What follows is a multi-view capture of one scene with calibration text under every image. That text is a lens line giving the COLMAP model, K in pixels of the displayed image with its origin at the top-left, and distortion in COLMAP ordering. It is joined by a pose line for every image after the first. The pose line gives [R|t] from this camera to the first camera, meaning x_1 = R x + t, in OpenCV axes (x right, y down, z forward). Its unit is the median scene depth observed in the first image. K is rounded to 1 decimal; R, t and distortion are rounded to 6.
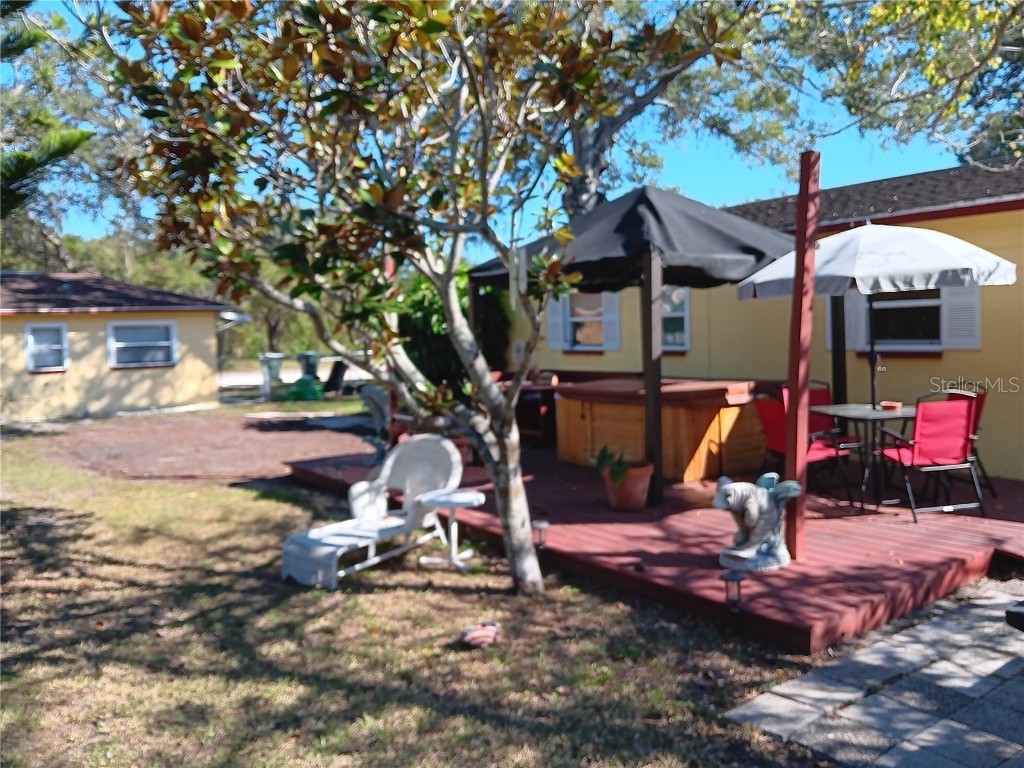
lens RADIAL K [[808.7, 0, 511.0], [0, 808.7, 387.7], [0, 0, 1]] dist [0.072459, -0.120927]
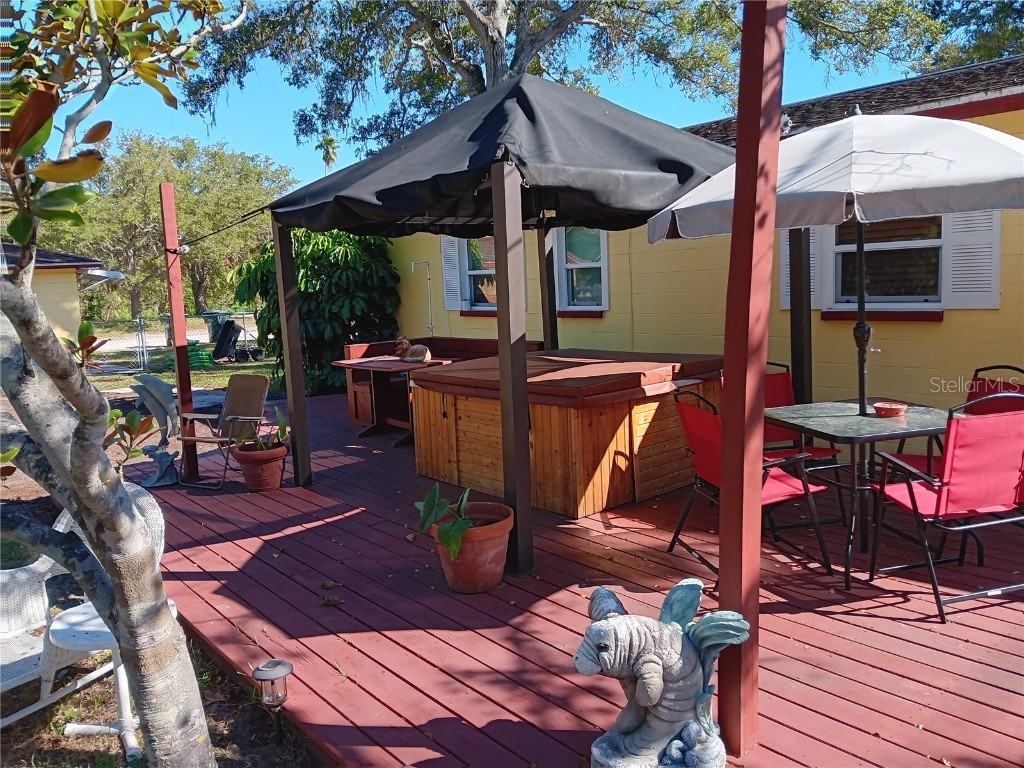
lens RADIAL K [[808.7, 0, 511.0], [0, 808.7, 387.7], [0, 0, 1]] dist [0.072459, -0.120927]
pose [[0.997982, -0.026324, 0.057785, 0.119837], [0.022820, 0.997908, 0.060491, -0.031724], [-0.059256, -0.059050, 0.996495, 0.336262]]
